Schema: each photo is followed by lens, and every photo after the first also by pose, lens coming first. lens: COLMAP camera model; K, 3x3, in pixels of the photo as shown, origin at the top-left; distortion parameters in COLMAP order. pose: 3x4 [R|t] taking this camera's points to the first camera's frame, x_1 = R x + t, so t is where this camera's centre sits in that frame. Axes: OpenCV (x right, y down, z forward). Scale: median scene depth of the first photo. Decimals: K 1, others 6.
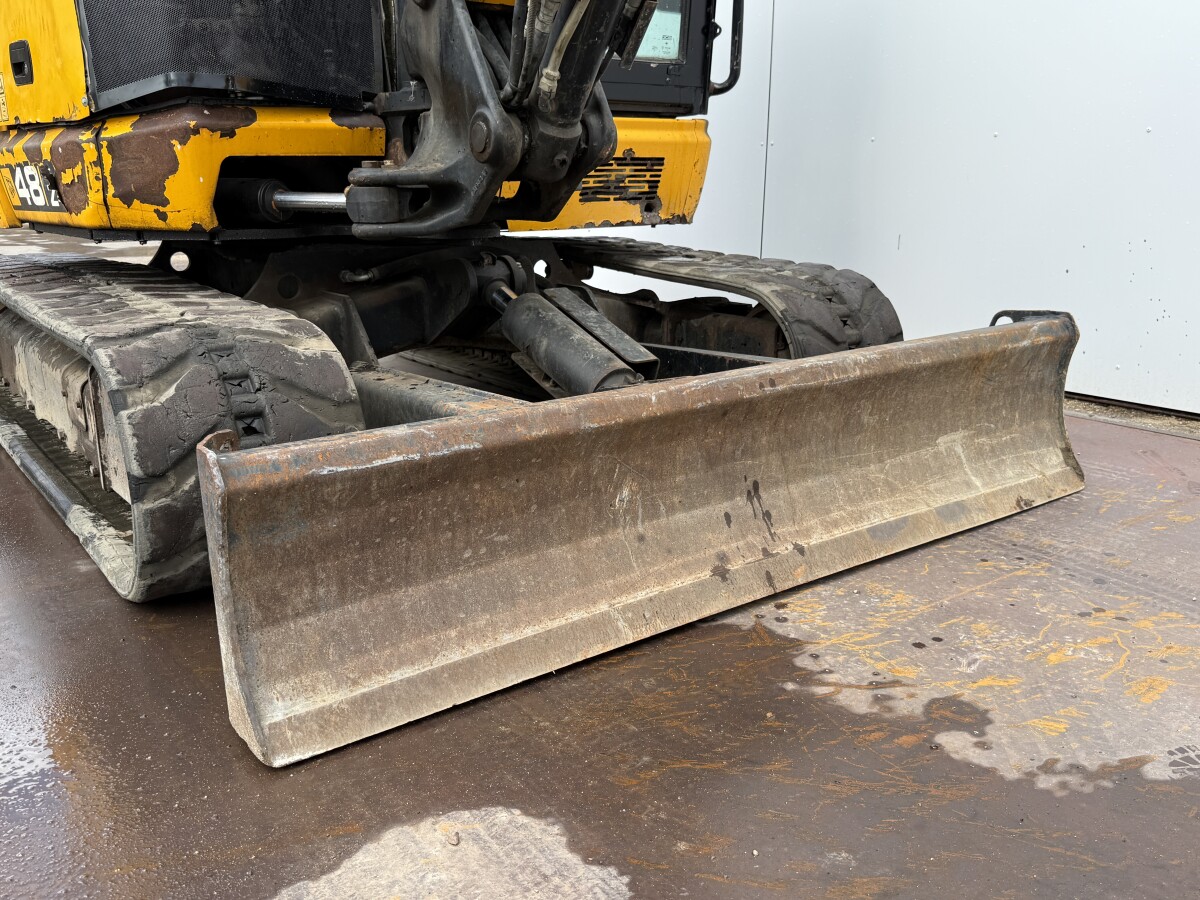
lens RADIAL K [[1045.8, 0, 601.3], [0, 1045.8, 466.0], [0, 0, 1]] dist [0.142622, -0.288081]
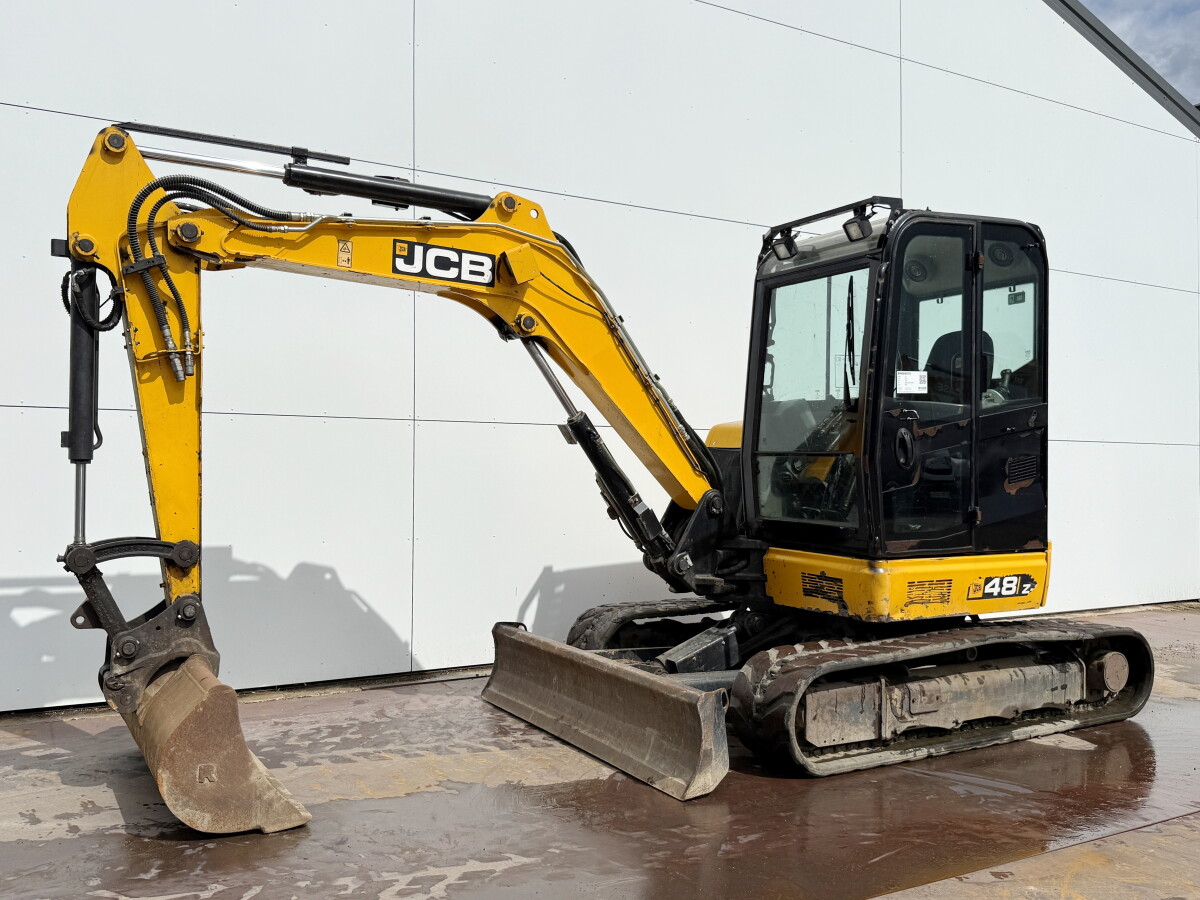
lens RADIAL K [[1037.3, 0, 606.1], [0, 1037.3, 456.2], [0, 0, 1]] dist [0.135390, -0.227066]
pose [[-0.125763, 0.004502, -0.992050, 2.374310], [-0.277225, 0.959993, 0.039500, -0.596209], [0.952539, 0.279989, -0.119484, 1.062321]]
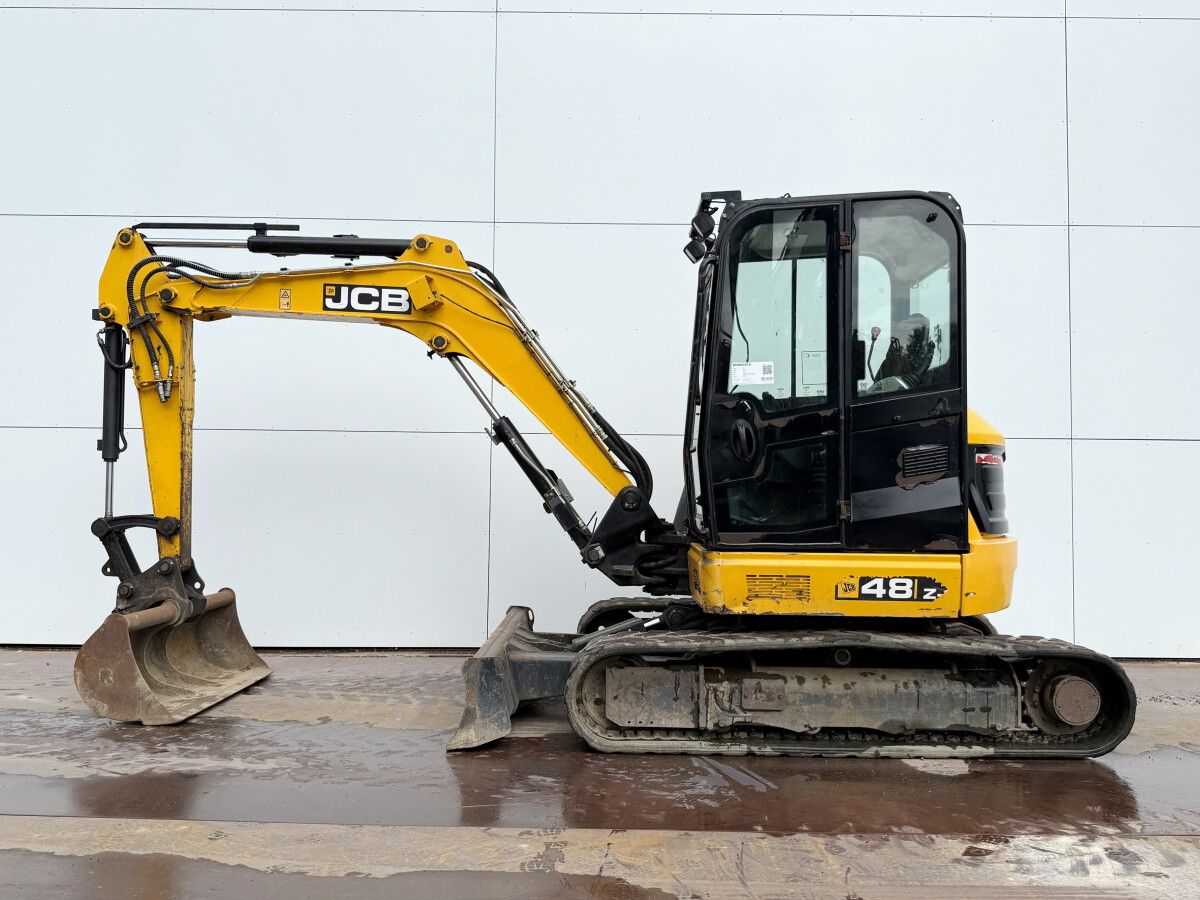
lens RADIAL K [[1037.3, 0, 598.0], [0, 1037.3, 453.4], [0, 0, 1]] dist [0.135390, -0.227066]
pose [[-0.618439, -0.021202, -0.785547, 2.001055], [-0.214809, 0.966125, 0.143037, -0.919681], [0.755904, 0.257202, -0.602044, 2.487968]]
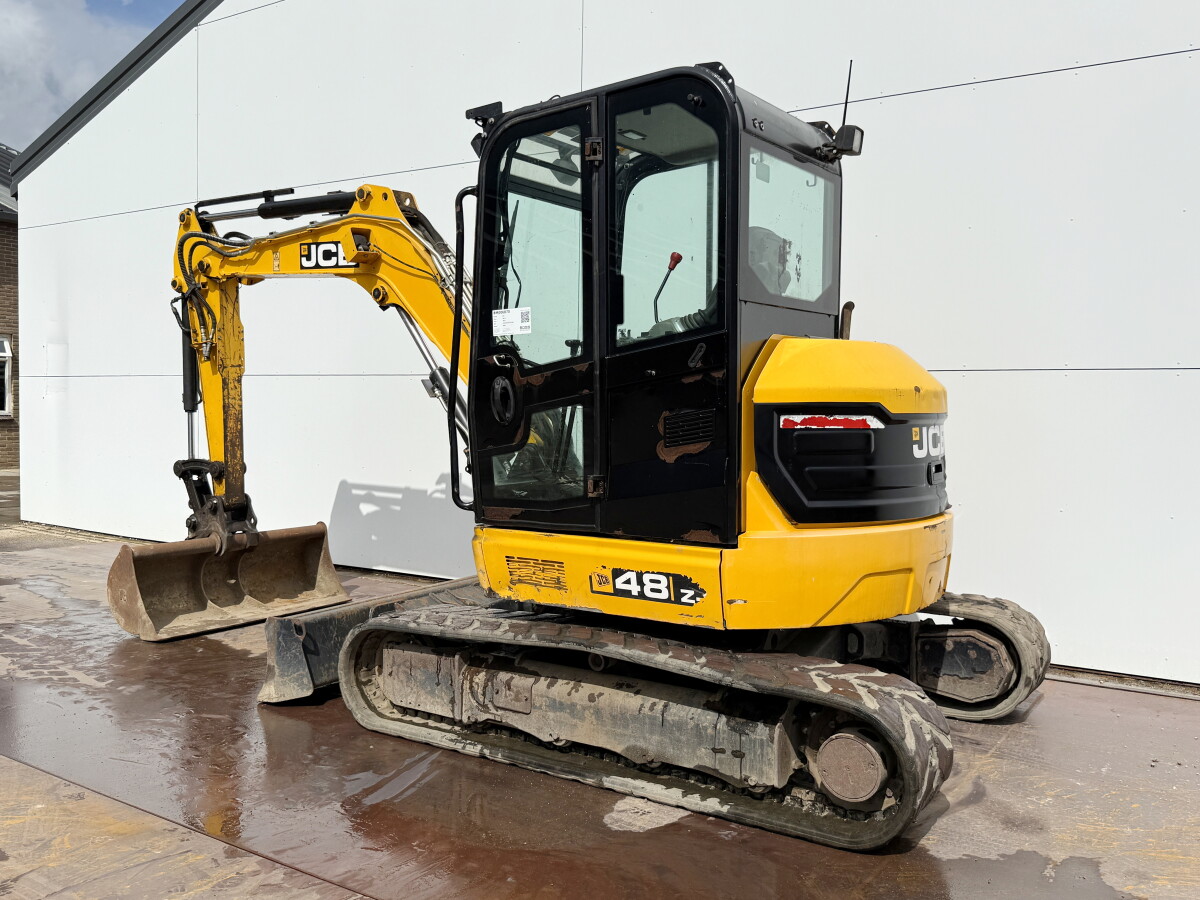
lens RADIAL K [[1037.3, 0, 605.6], [0, 1037.3, 456.0], [0, 0, 1]] dist [0.135390, -0.227066]
pose [[-0.946786, 0.024864, -0.320903, 0.526475], [-0.081917, 0.945567, 0.314949, -1.211211], [0.311266, 0.324476, -0.893212, 3.163518]]
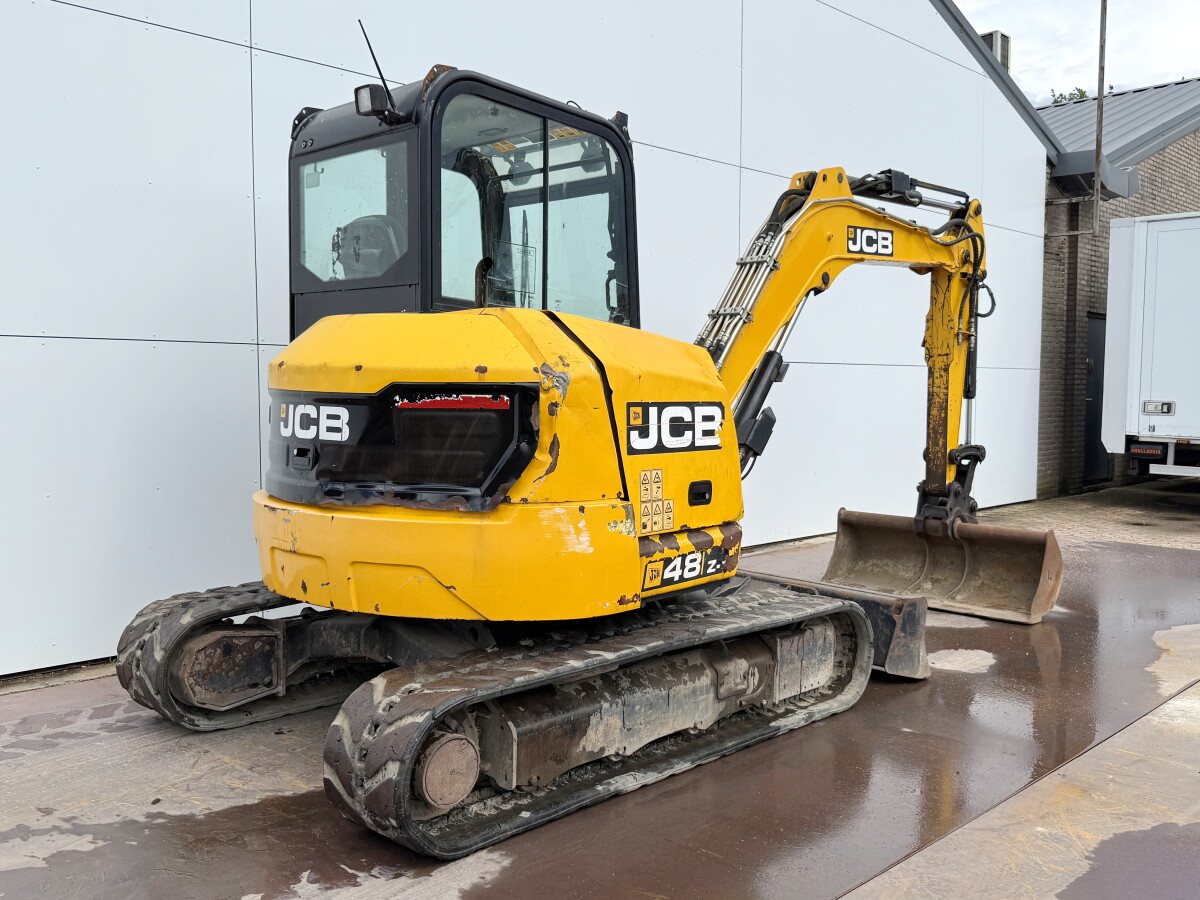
lens RADIAL K [[1045.8, 0, 597.9], [0, 1045.8, 456.6], [0, 0, 1]] dist [0.142622, -0.288081]
pose [[-0.137767, -0.067056, 0.988192, -2.345123], [0.256187, 0.961342, 0.100949, -0.701400], [-0.956759, 0.267069, -0.115263, 1.452026]]
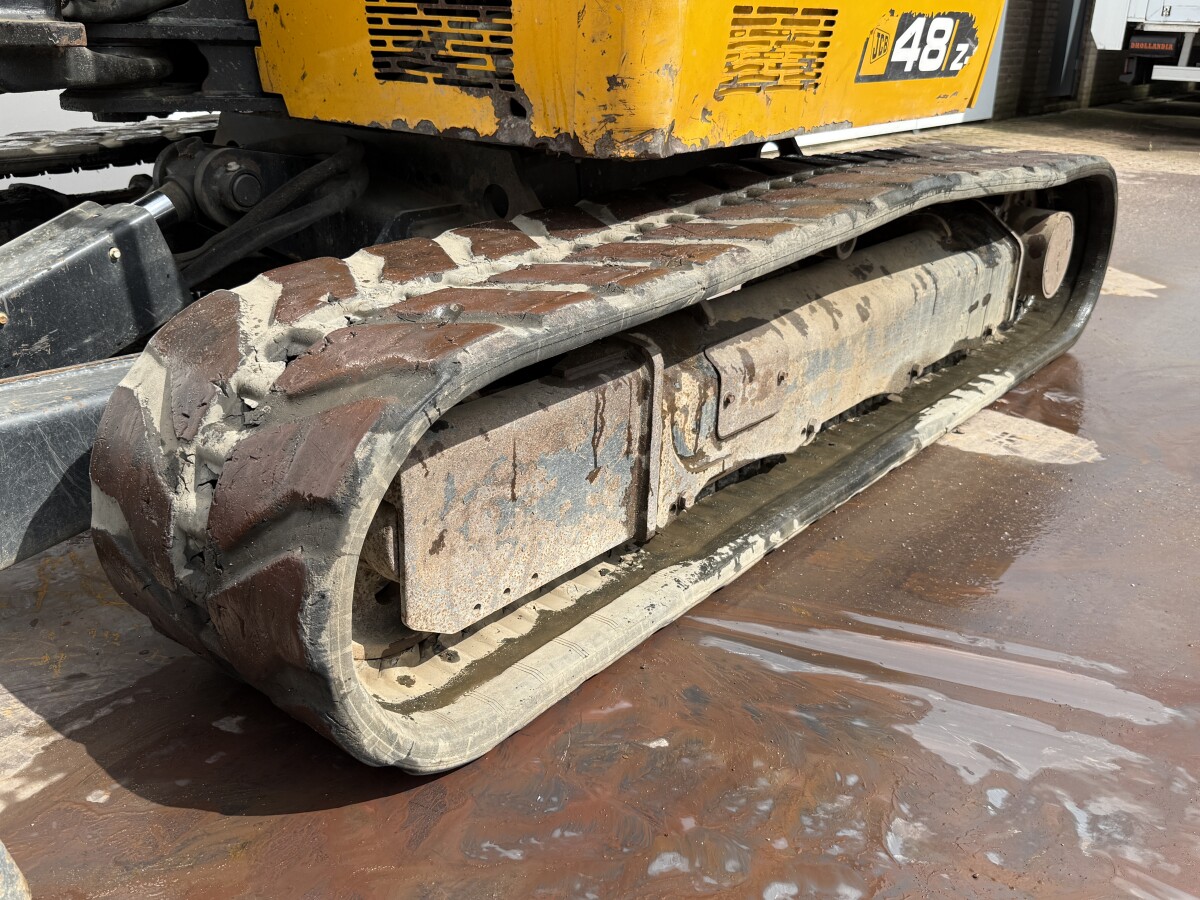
lens RADIAL K [[1045.8, 0, 600.1], [0, 1045.8, 461.3], [0, 0, 1]] dist [0.142622, -0.288081]
pose [[0.235774, 0.390336, -0.889971, 0.751260], [-0.289319, 0.902457, 0.319164, -0.364038], [0.927742, 0.182235, 0.325707, 1.246882]]
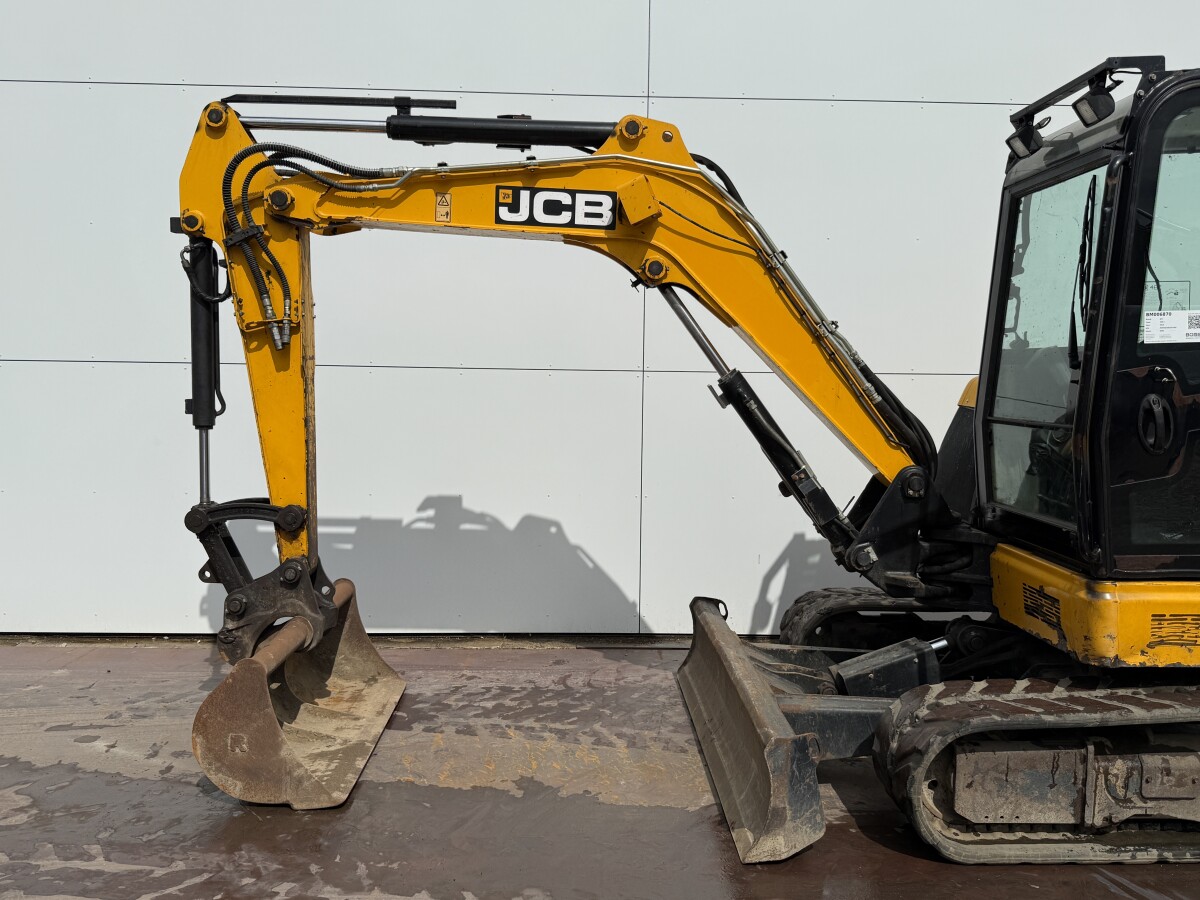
lens RADIAL K [[1037.3, 0, 604.2], [0, 1037.3, 446.9], [0, 0, 1]] dist [0.135390, -0.227066]
pose [[-0.582135, 0.063163, -0.810635, 1.823324], [-0.225406, 0.945367, 0.235529, -0.850896], [0.781224, 0.319831, -0.536094, 1.605839]]
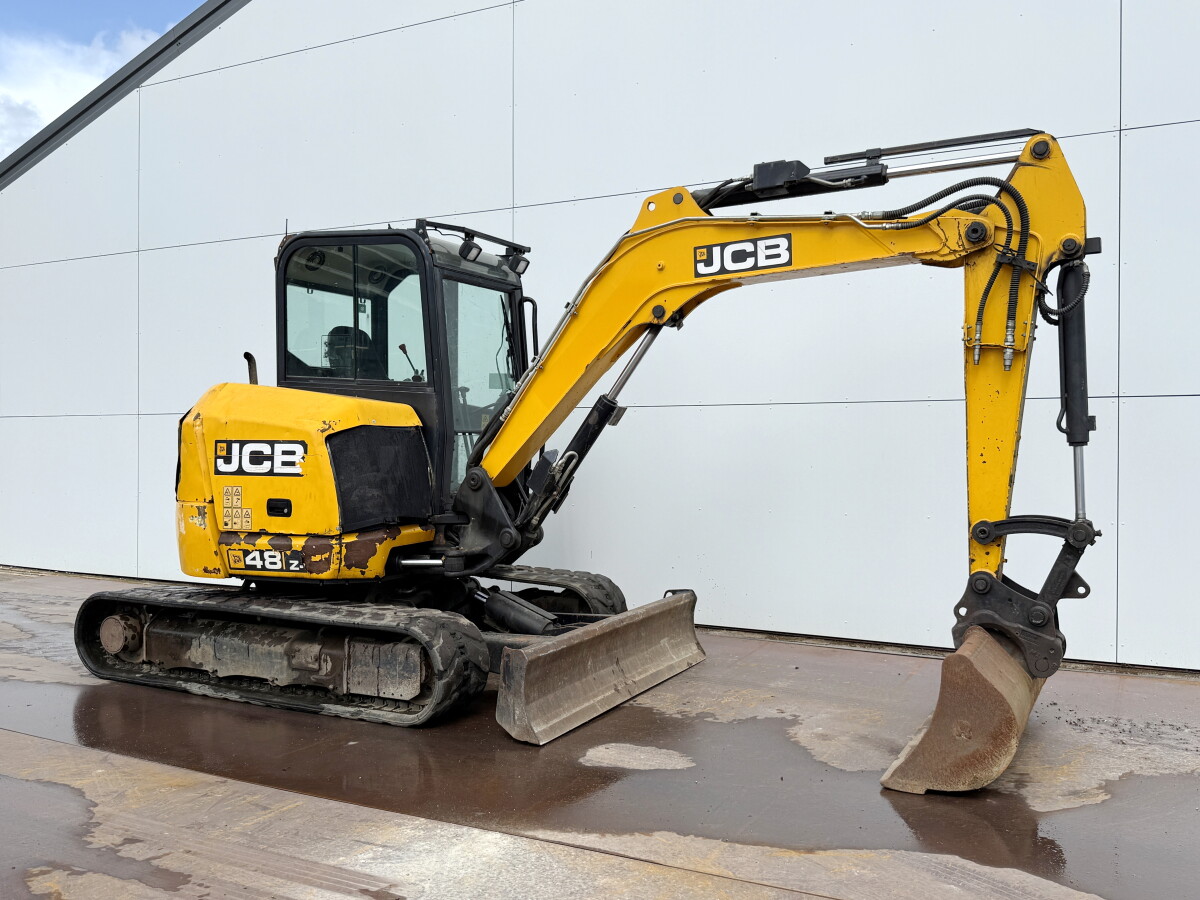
lens RADIAL K [[1045.8, 0, 599.4], [0, 1045.8, 452.3], [0, 0, 1]] dist [0.142622, -0.288081]
pose [[0.902272, -0.001278, 0.431166, -0.986408], [0.111907, 0.966421, -0.231315, 0.113041], [-0.416392, 0.256959, 0.872118, -1.395028]]
